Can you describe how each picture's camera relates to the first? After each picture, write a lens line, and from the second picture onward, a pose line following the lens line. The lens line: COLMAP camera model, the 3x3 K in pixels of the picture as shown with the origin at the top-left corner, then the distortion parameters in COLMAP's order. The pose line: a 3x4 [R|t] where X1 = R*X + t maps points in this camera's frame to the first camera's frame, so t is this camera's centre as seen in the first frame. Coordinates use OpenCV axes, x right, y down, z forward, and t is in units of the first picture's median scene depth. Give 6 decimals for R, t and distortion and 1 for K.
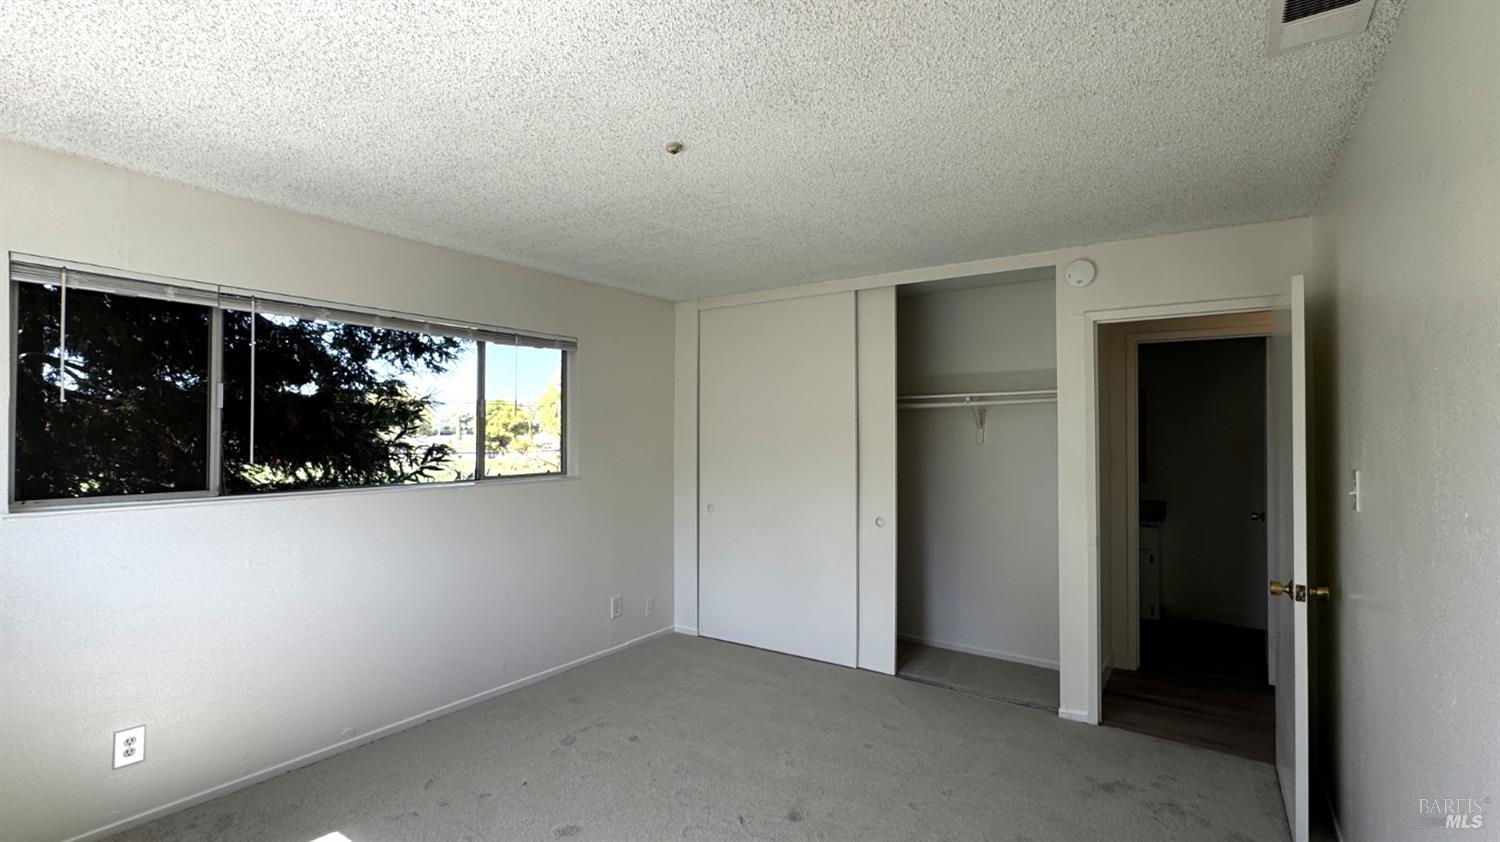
lens RADIAL K [[648.3, 0, 750.0], [0, 648.3, 421.0], [0, 0, 1]] dist [-0.001483, -0.000134]
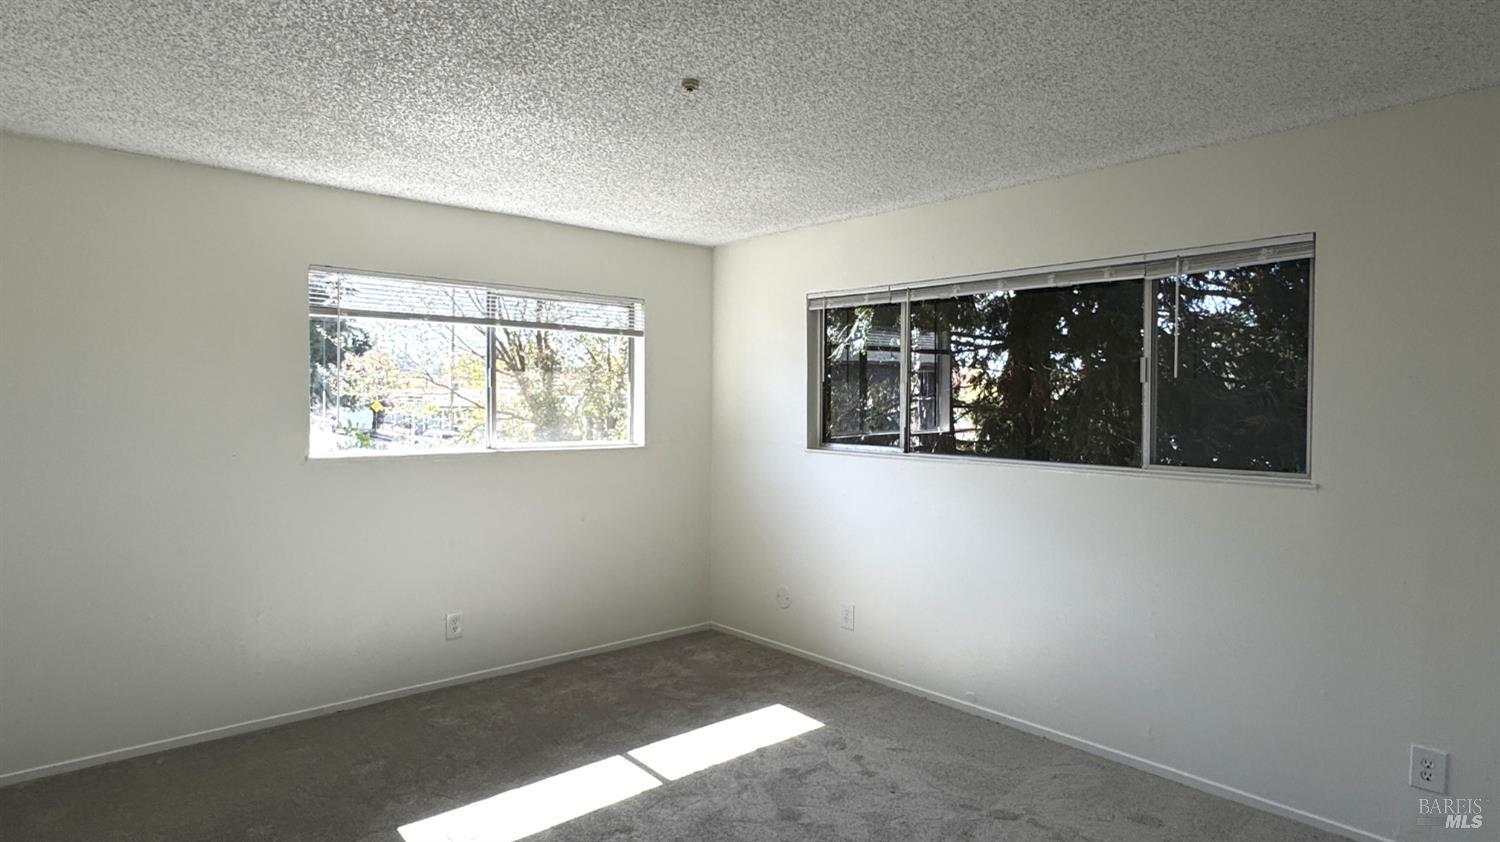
lens RADIAL K [[829.7, 0, 750.0], [0, 829.7, 421.0], [0, 0, 1]] dist [-0.002059, -0.000601]
pose [[-0.221242, 0.014462, -0.975112, 0.809302], [0.001784, 0.999894, 0.014425, 0.031620], [0.975217, 0.001452, -0.221244, 1.062170]]
